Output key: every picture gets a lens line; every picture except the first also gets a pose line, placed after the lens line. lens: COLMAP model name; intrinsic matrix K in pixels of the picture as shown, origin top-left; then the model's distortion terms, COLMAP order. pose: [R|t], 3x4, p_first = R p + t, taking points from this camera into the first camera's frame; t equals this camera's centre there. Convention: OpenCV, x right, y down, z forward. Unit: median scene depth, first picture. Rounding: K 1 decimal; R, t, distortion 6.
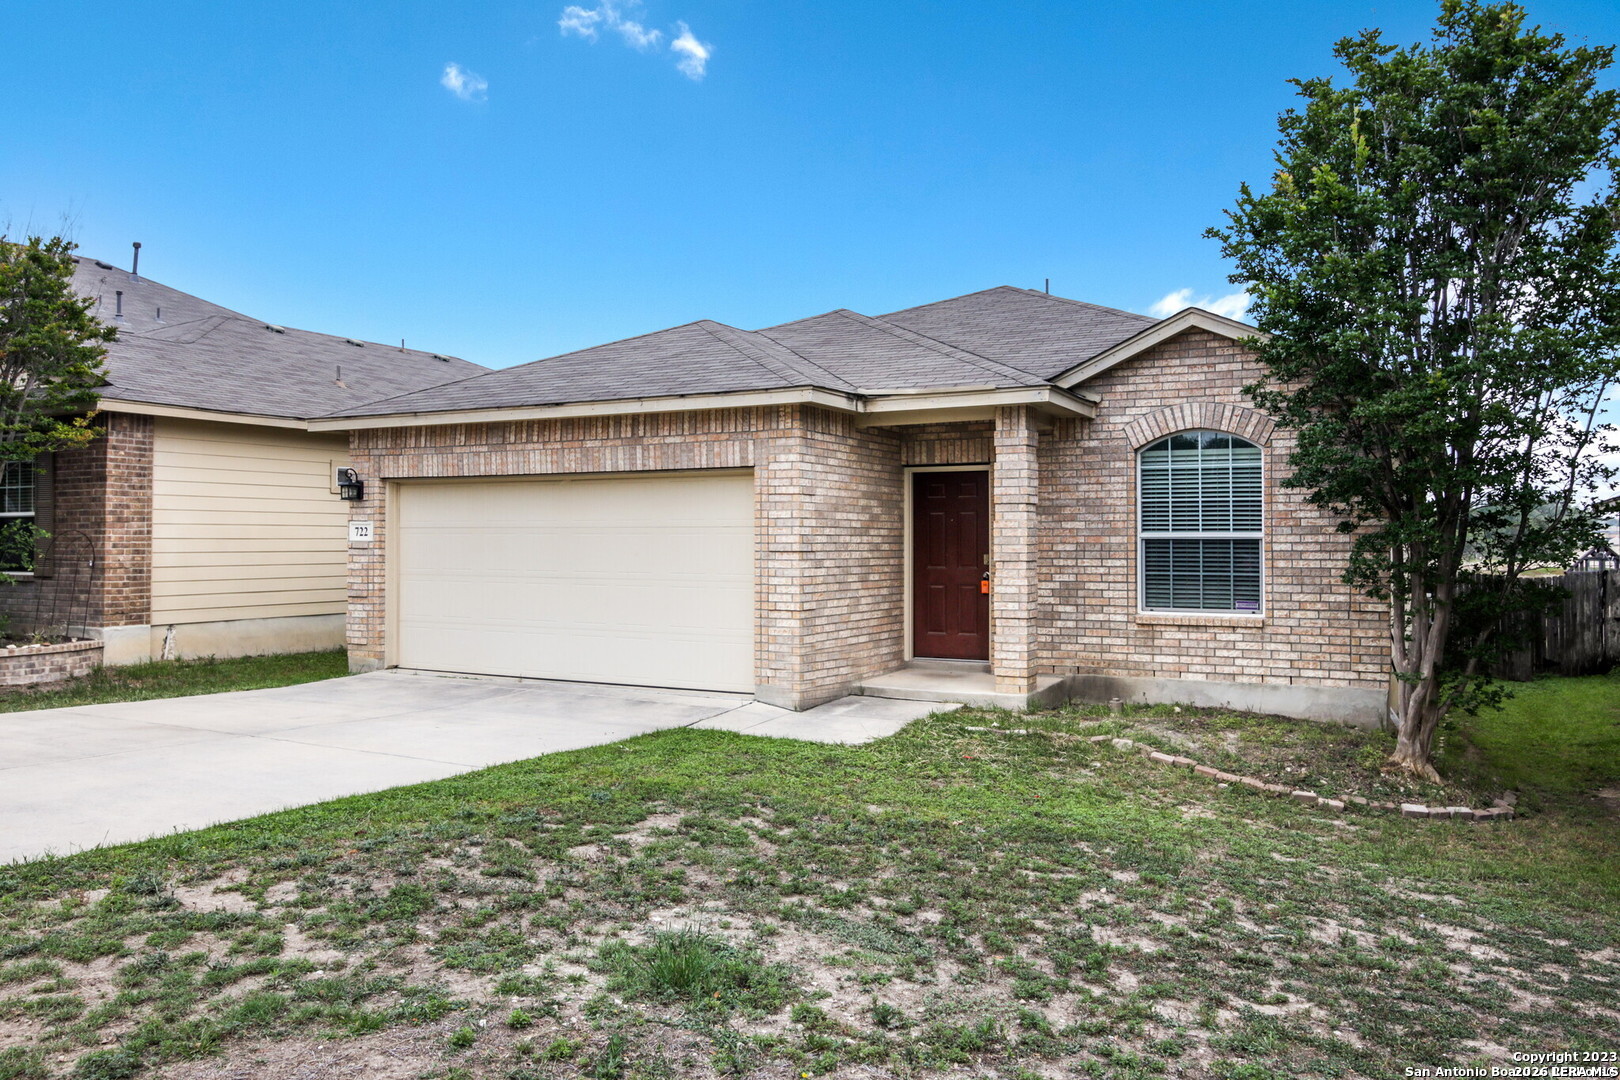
lens RADIAL K [[1281.9, 0, 810.3], [0, 1281.9, 535.9], [0, 0, 1]] dist [0.008411, -0.010386]
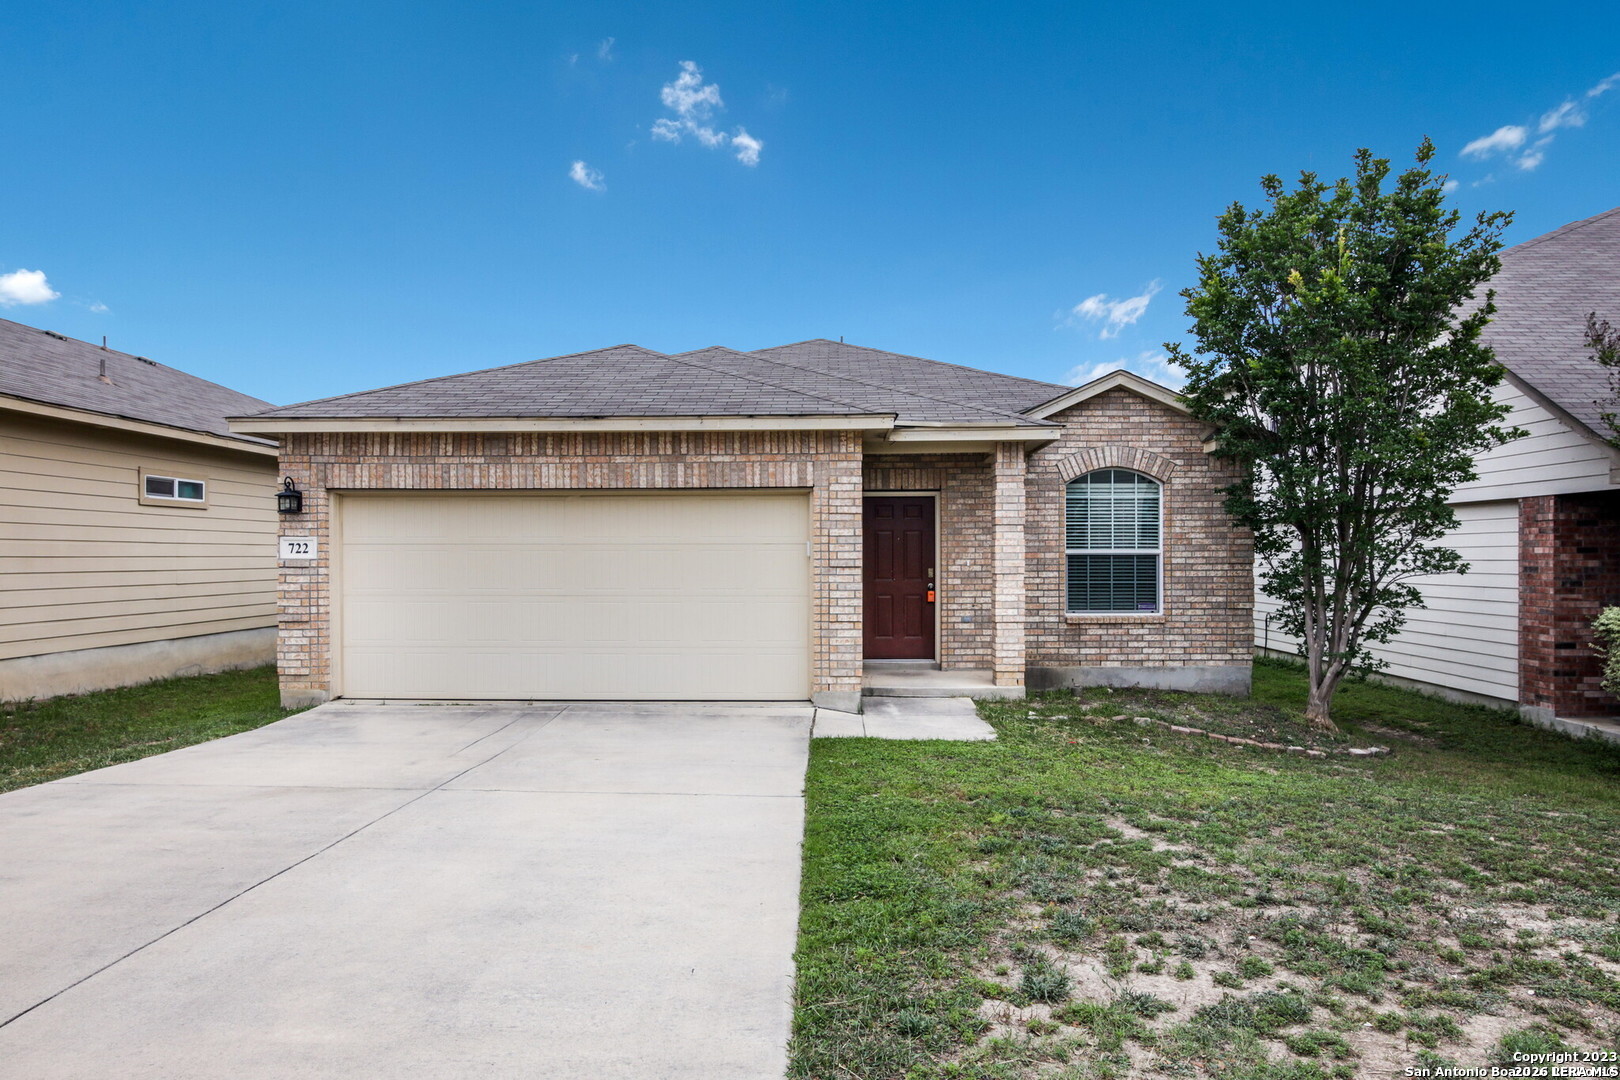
lens RADIAL K [[1047.9, 0, 801.7], [0, 1047.9, 574.6], [0, 0, 1]] dist [-0.001735, 0.002457]
pose [[0.885362, -0.010440, 0.464784, -0.445894], [0.001372, 0.999802, 0.019843, 0.001062], [-0.464899, -0.016931, 0.885202, 0.230392]]
